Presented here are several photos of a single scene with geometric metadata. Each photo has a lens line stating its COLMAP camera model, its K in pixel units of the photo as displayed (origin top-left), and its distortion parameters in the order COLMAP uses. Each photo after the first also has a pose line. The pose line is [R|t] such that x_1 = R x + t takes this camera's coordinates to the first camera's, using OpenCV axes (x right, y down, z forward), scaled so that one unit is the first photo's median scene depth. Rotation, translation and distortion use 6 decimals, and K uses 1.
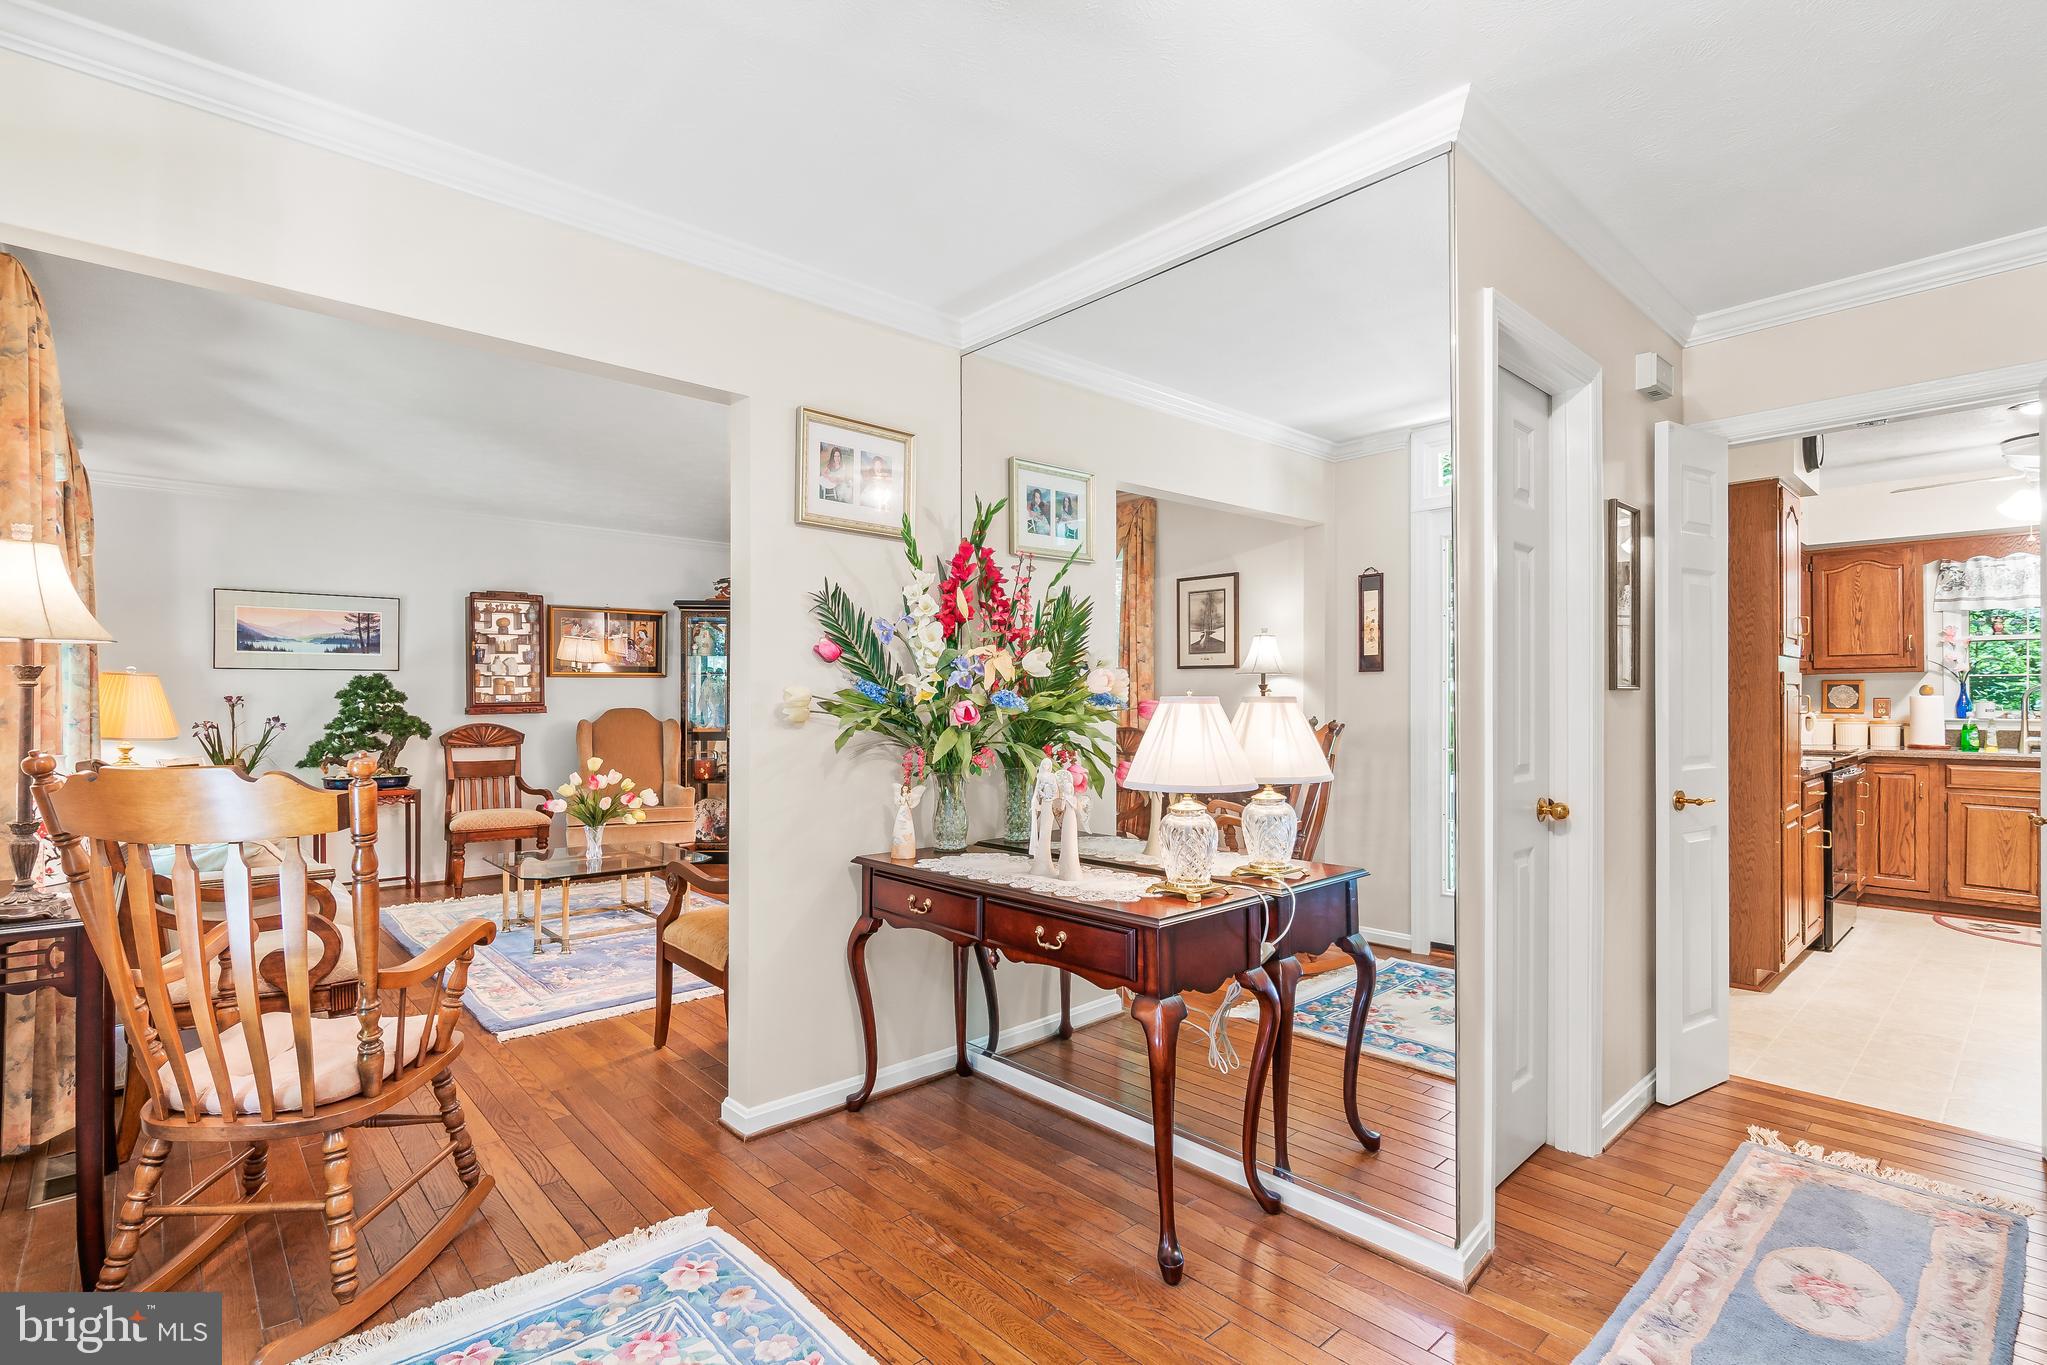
lens RADIAL K [[956.3, 0, 1004.4], [0, 956.3, 701.1], [0, 0, 1]] dist [-0.008317, 0.001074]
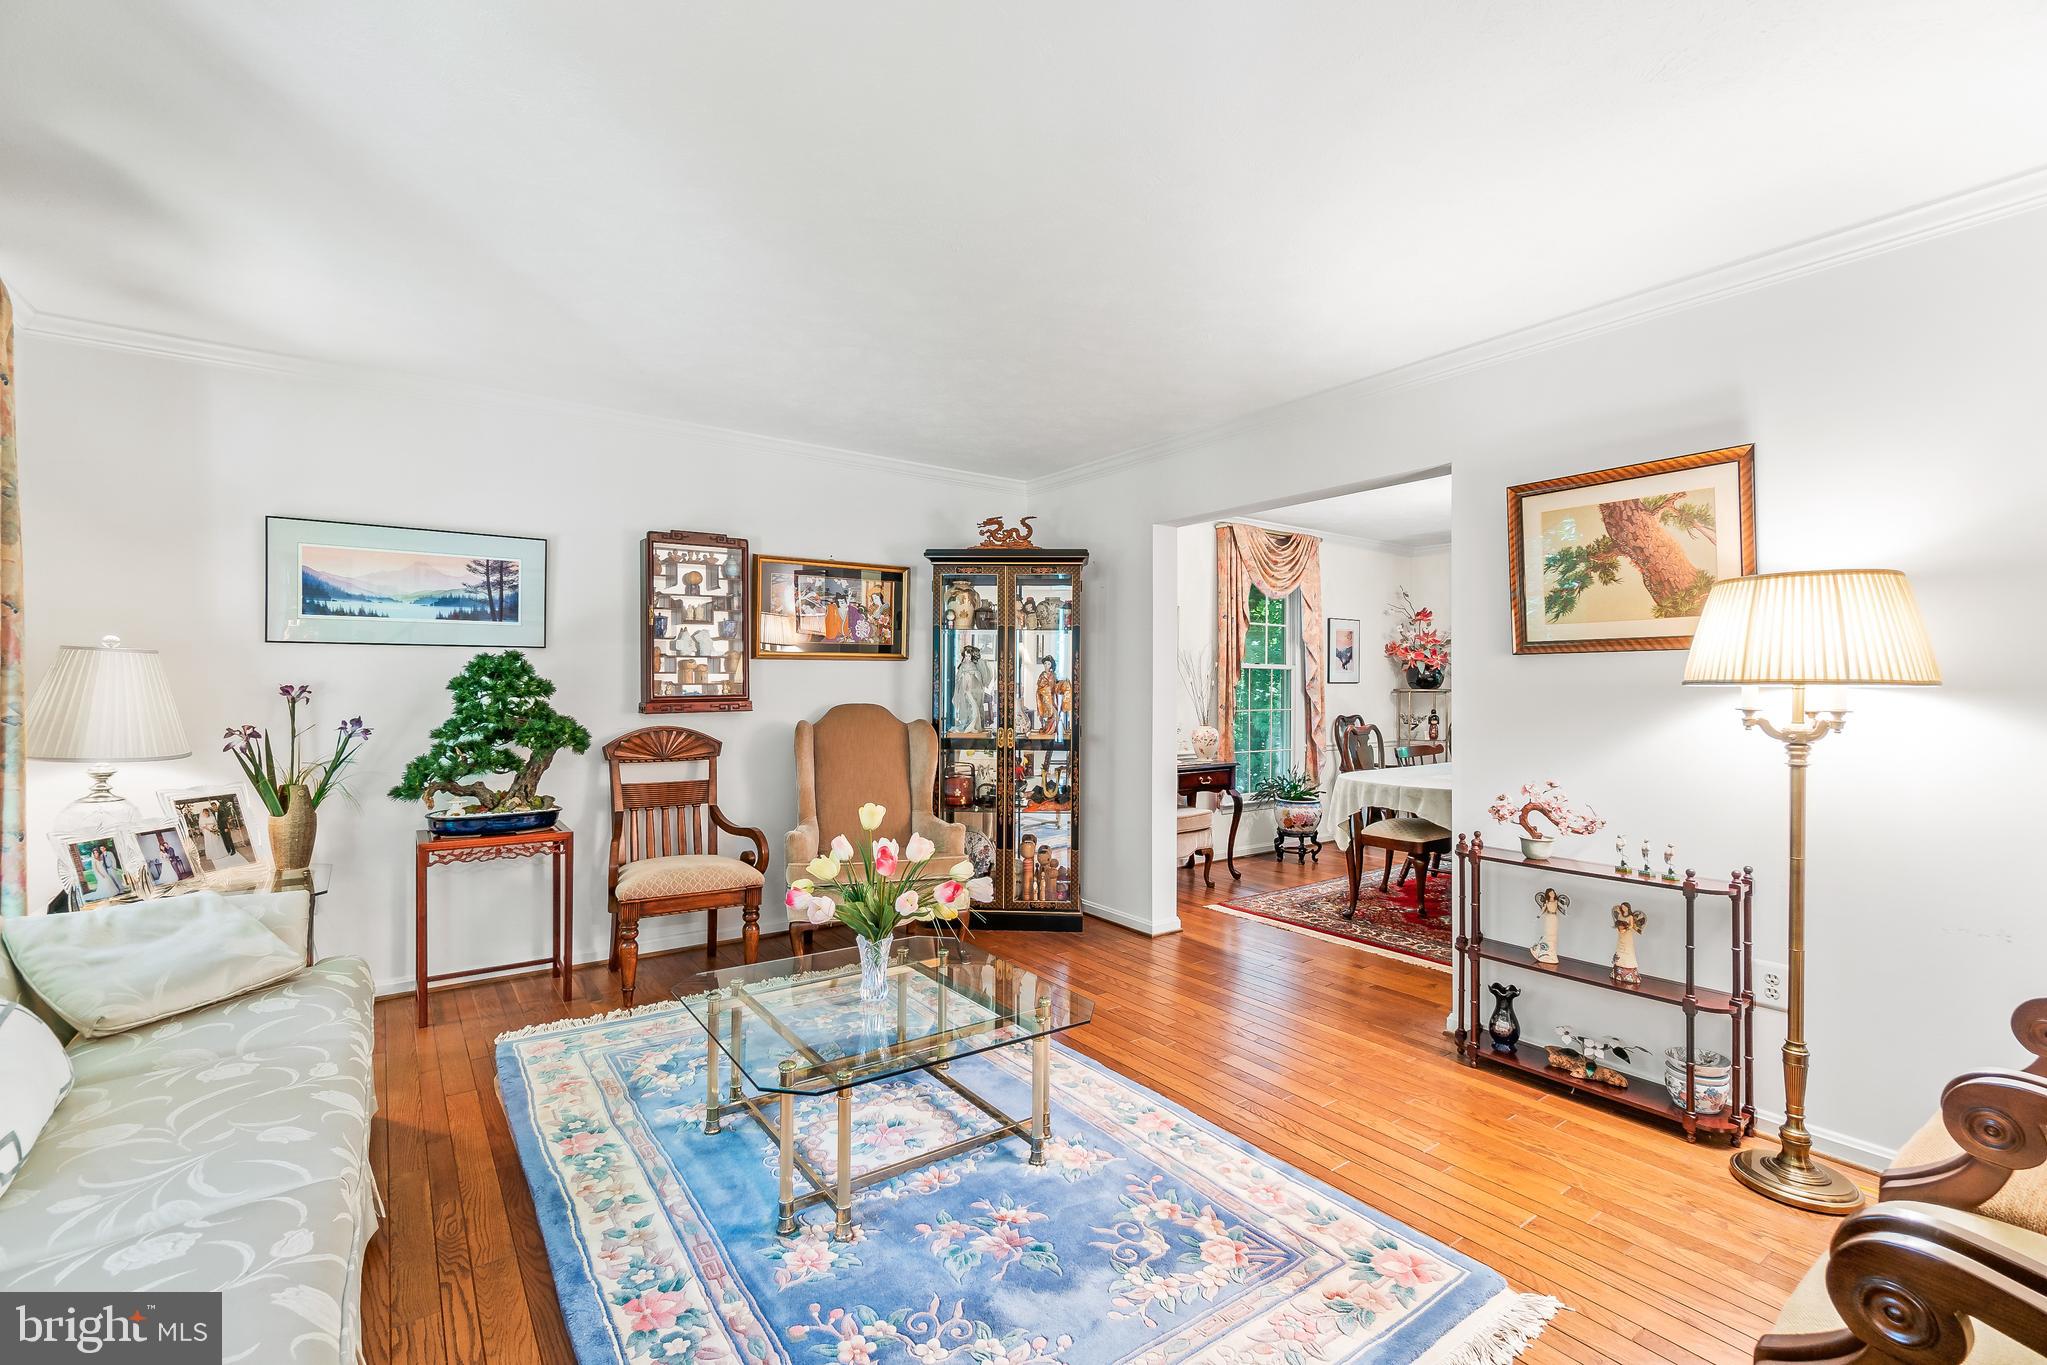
lens RADIAL K [[912.7, 0, 1030.6], [0, 912.7, 685.0], [0, 0, 1]] dist [-0.011670, 0.000320]
pose [[0.994658, 0.005553, -0.103074, -0.233976], [-0.005856, 0.999979, -0.002638, -0.006287], [0.103057, 0.003227, 0.994670, 0.405687]]
